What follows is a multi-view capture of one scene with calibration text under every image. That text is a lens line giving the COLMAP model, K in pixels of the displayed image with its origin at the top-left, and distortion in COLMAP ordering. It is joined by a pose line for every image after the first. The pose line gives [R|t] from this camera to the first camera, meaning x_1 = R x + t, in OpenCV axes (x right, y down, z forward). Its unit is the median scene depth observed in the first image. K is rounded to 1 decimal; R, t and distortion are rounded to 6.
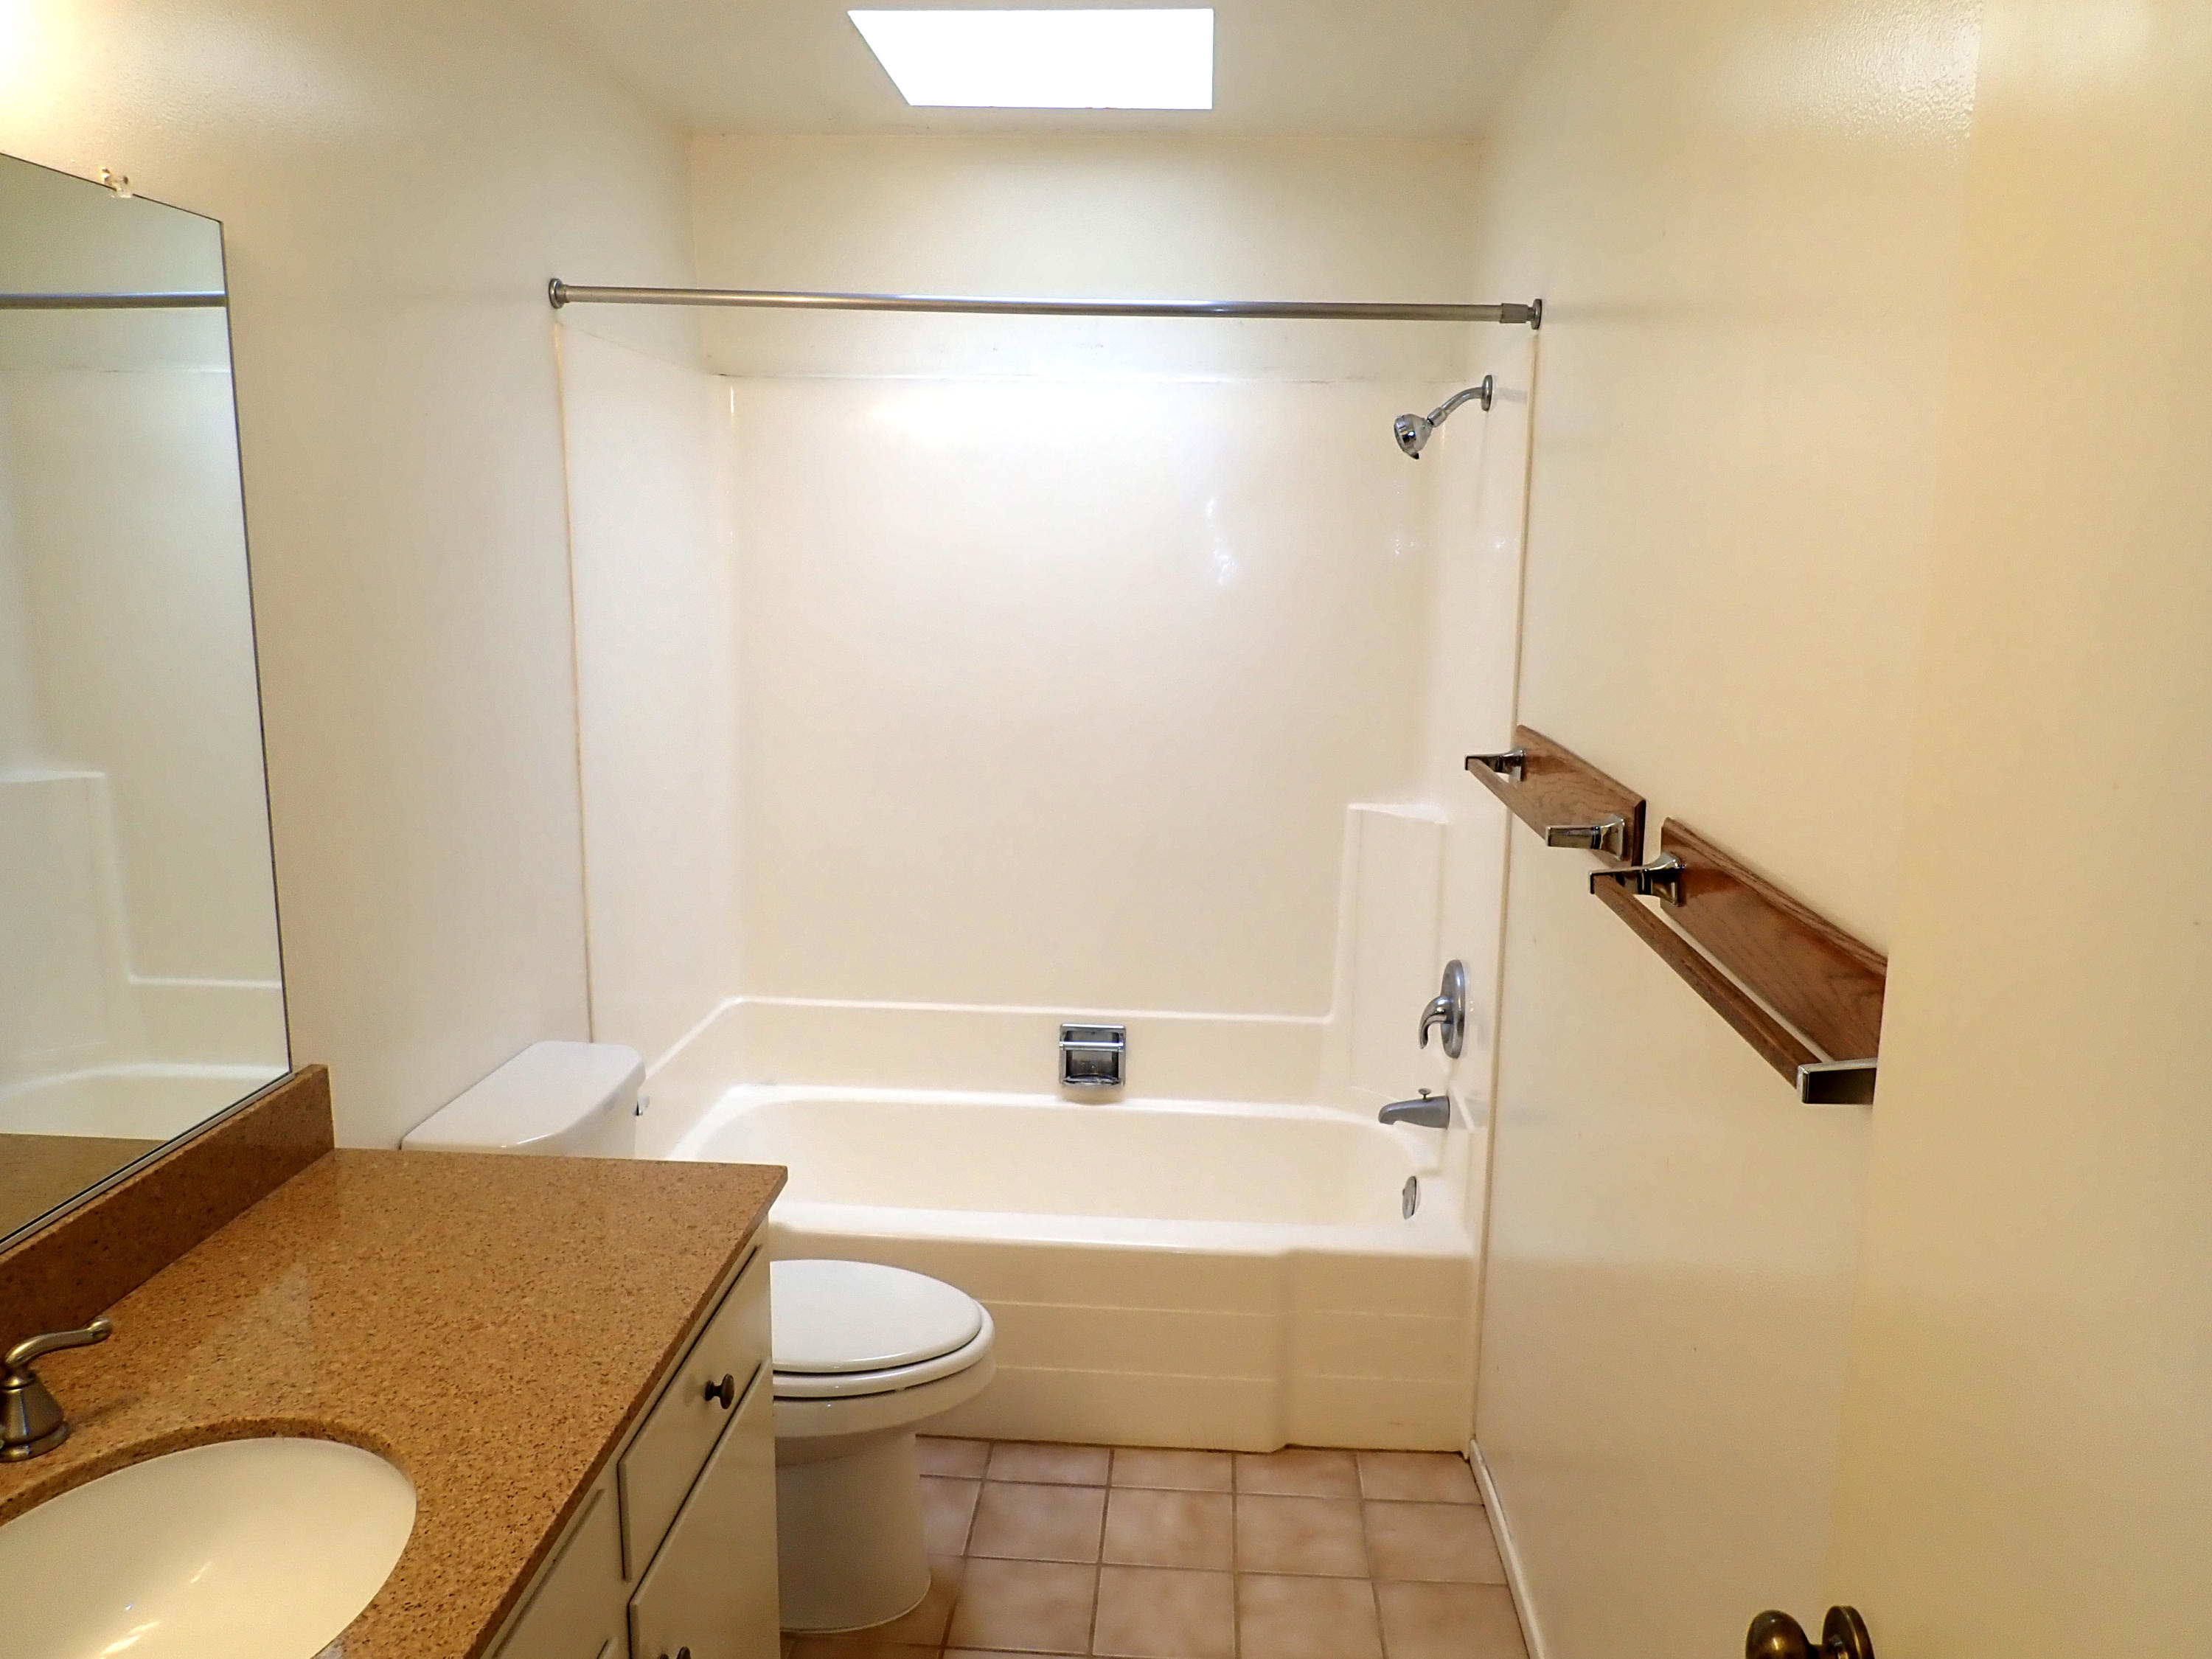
lens RADIAL K [[1626.2, 0, 1099.7], [0, 1626.2, 849.5], [0, 0, 1]] dist [0.001072, -0.009428]
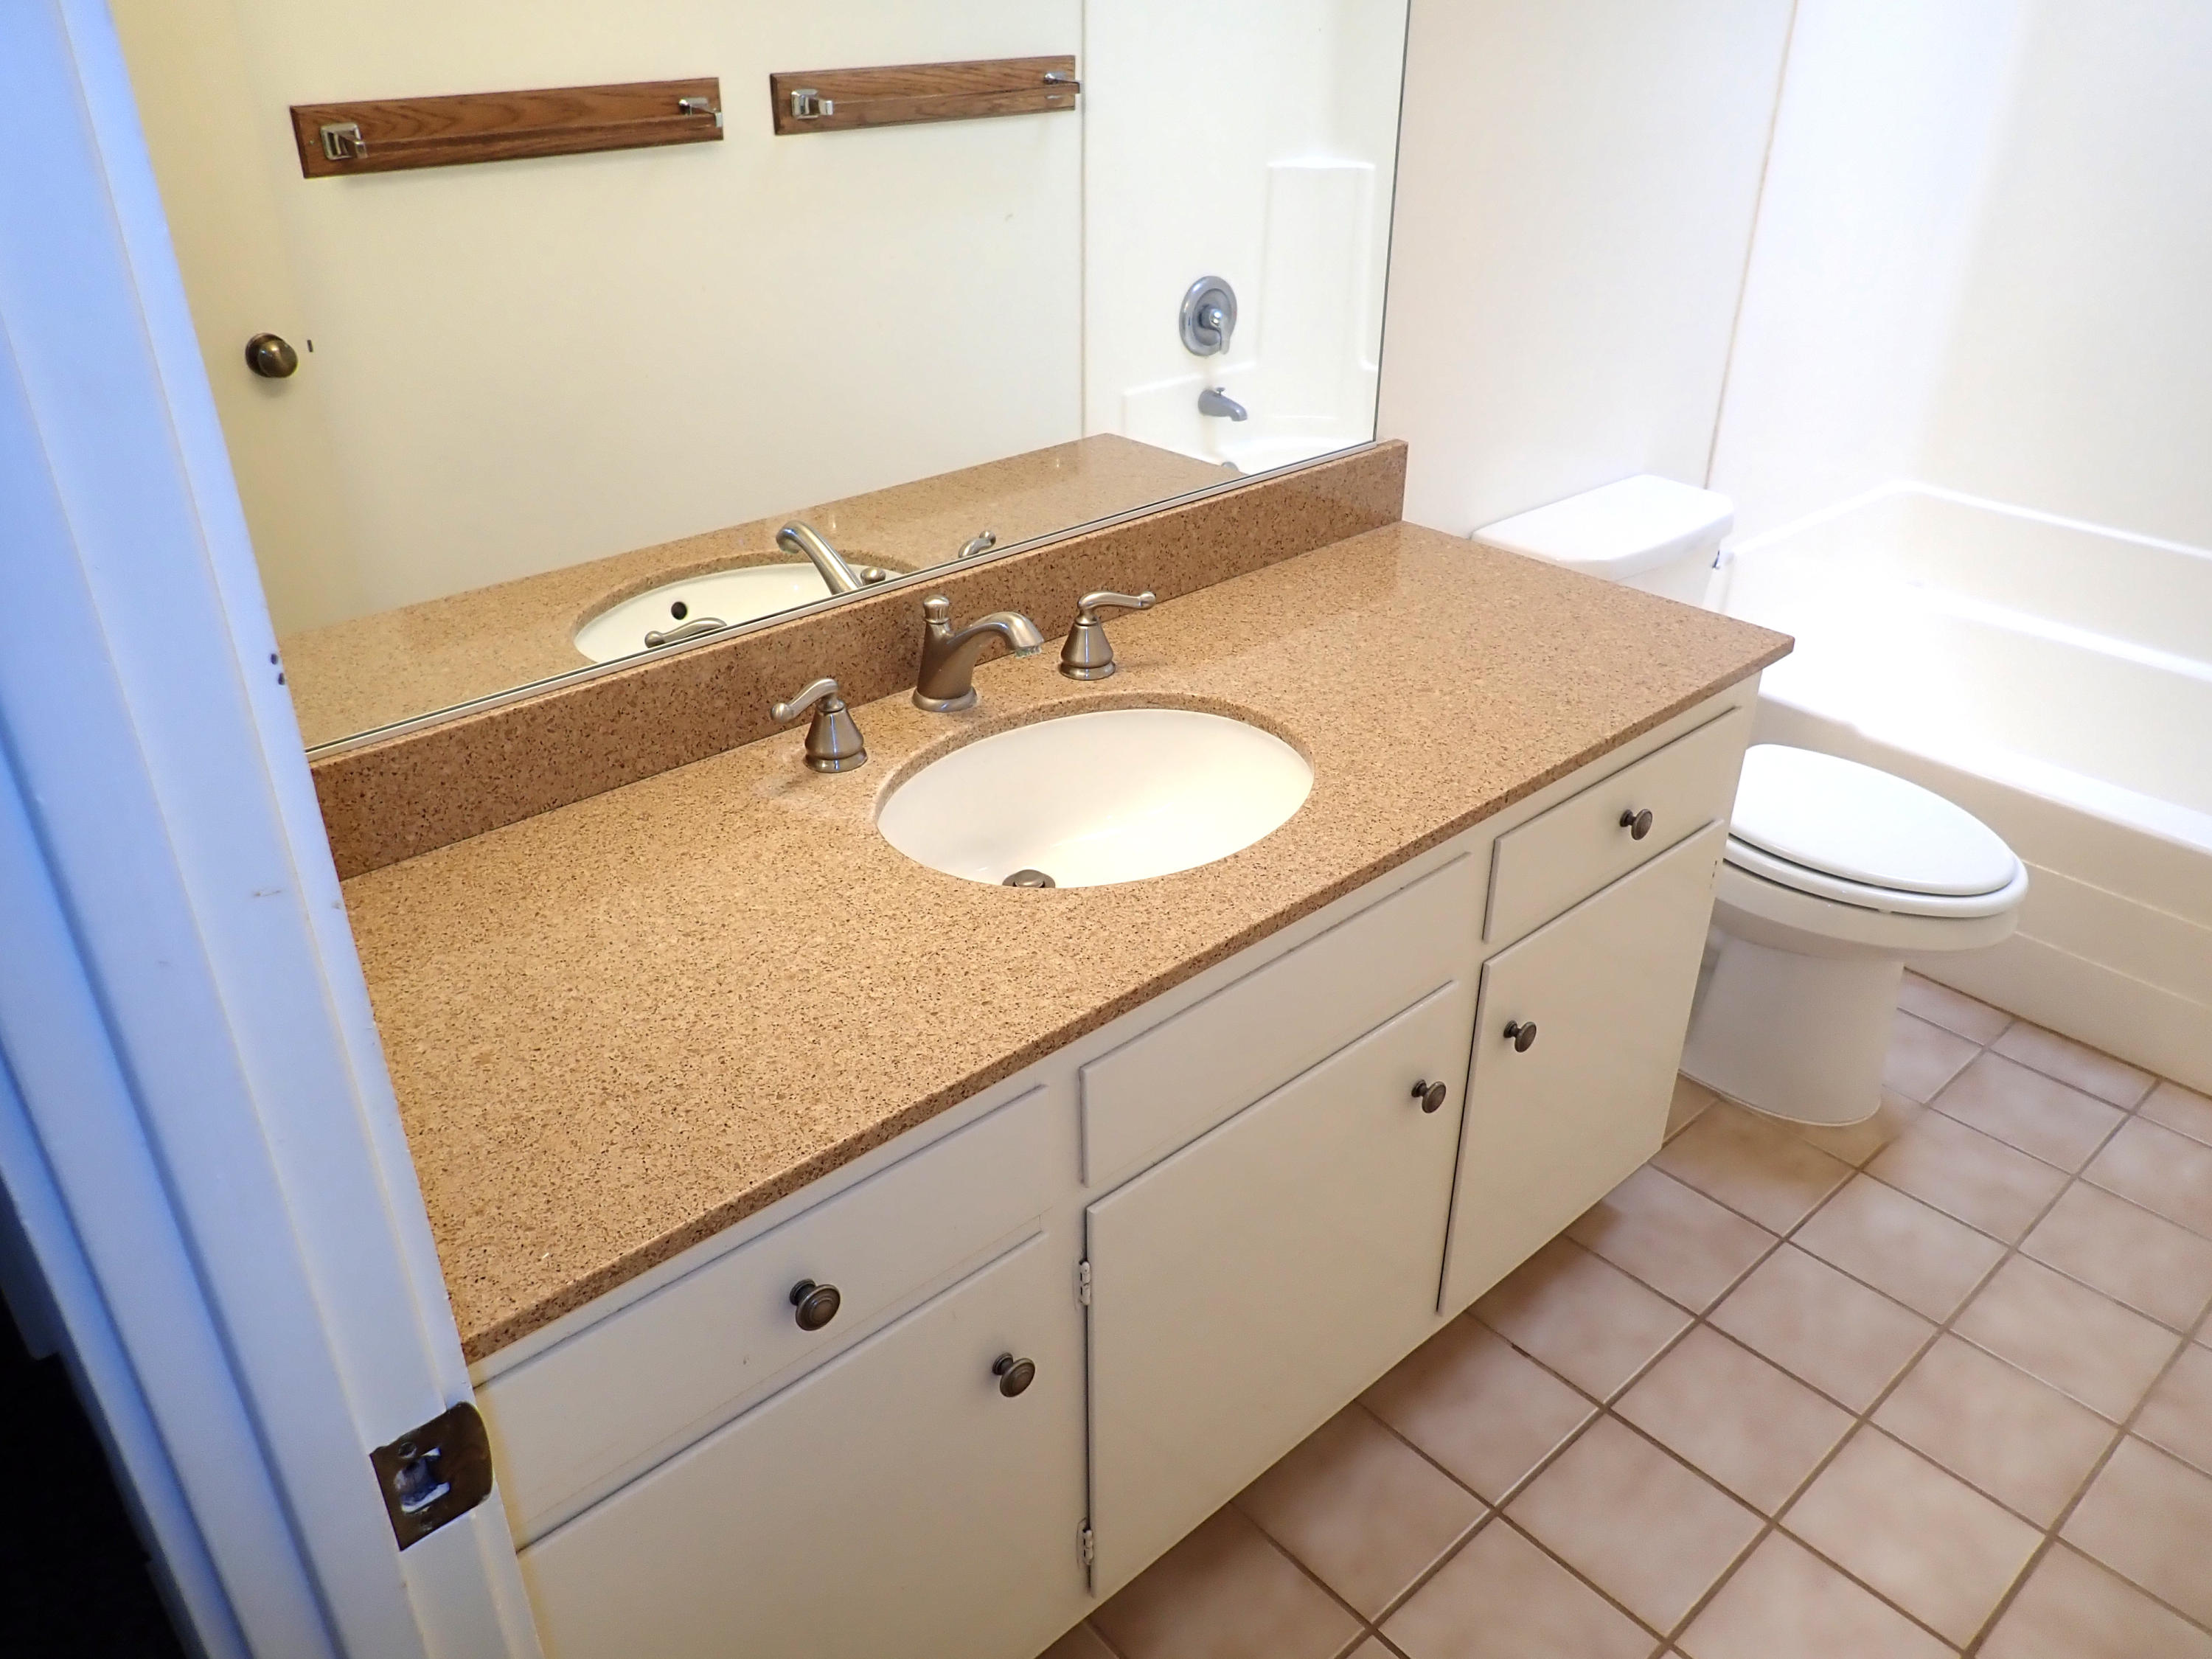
lens RADIAL K [[1626.2, 0, 1098.3], [0, 1626.2, 841.9], [0, 0, 1]] dist [0.001072, -0.009428]
pose [[0.712377, 0.327097, -0.620908, 0.154628], [-0.119069, 0.928246, 0.352395, 0.023171], [0.691622, -0.177108, 0.700208, 0.045892]]
